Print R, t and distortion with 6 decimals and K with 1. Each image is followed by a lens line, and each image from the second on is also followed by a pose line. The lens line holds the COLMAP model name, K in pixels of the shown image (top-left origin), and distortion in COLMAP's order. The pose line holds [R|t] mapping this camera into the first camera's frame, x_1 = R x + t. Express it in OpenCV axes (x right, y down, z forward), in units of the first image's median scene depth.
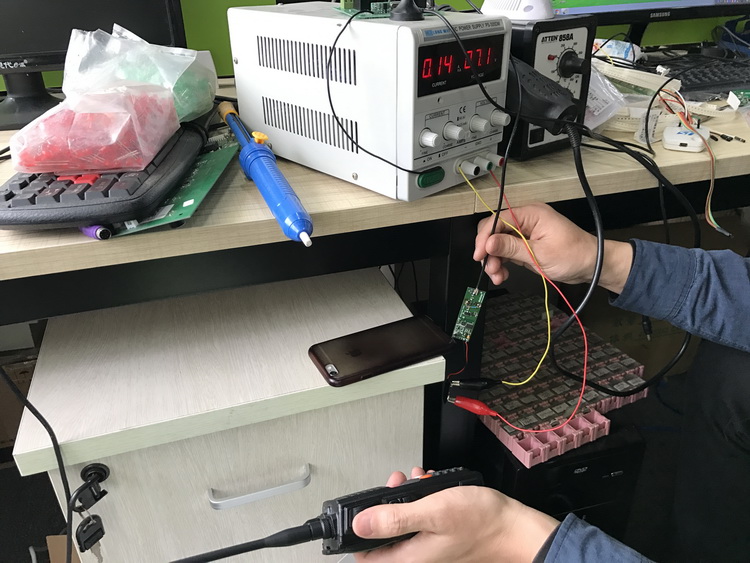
lens RADIAL K [[617.0, 0, 375.0], [0, 617.0, 281.5], [0, 0, 1]] dist [0.001368, 0.003685]
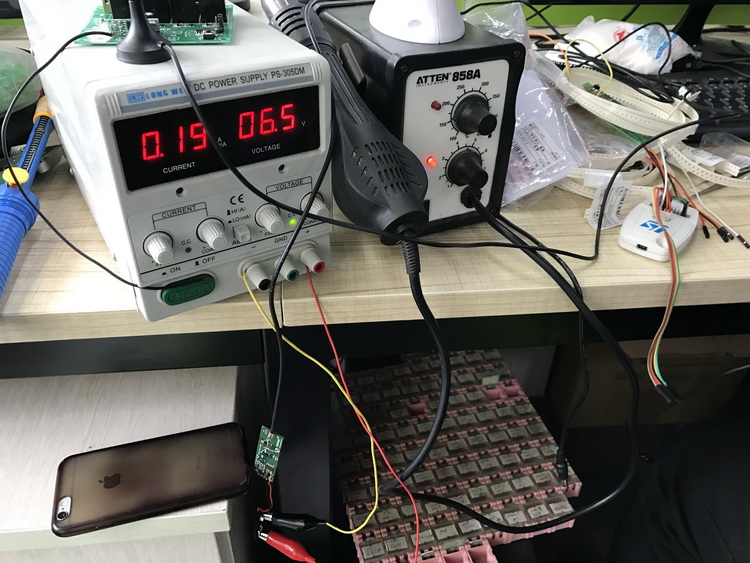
lens RADIAL K [[617.0, 0, 375.0], [0, 617.0, 281.5], [0, 0, 1]] dist [0.001368, 0.003685]
pose [[0.980578, 0.148586, -0.128020, 0.323072], [-0.128329, 0.979682, 0.154124, -0.264287], [0.148320, -0.134702, 0.979723, 0.311447]]
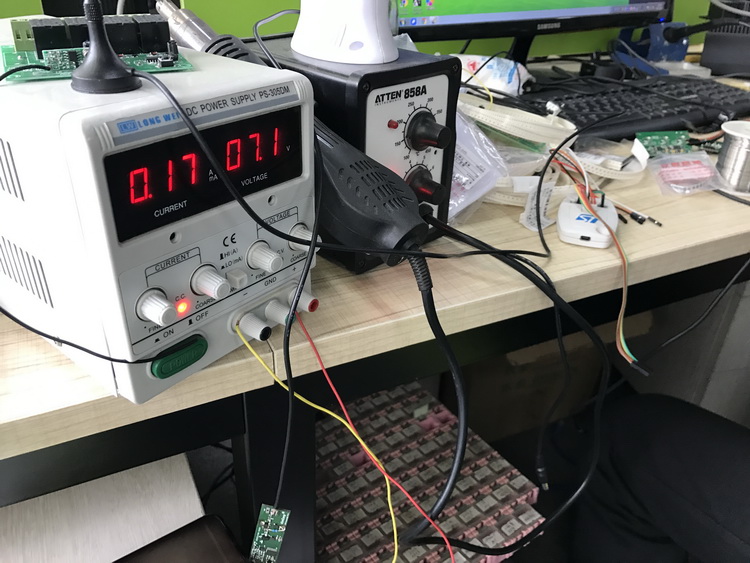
lens RADIAL K [[621.5, 0, 375.0], [0, 621.5, 281.5], [0, 0, 1]] dist [0.001750, -0.009310]
pose [[0.987398, -0.035783, 0.154160, 0.156176], [0.029733, 0.998701, 0.041378, -0.219603], [-0.155441, -0.036273, 0.987179, 0.345736]]
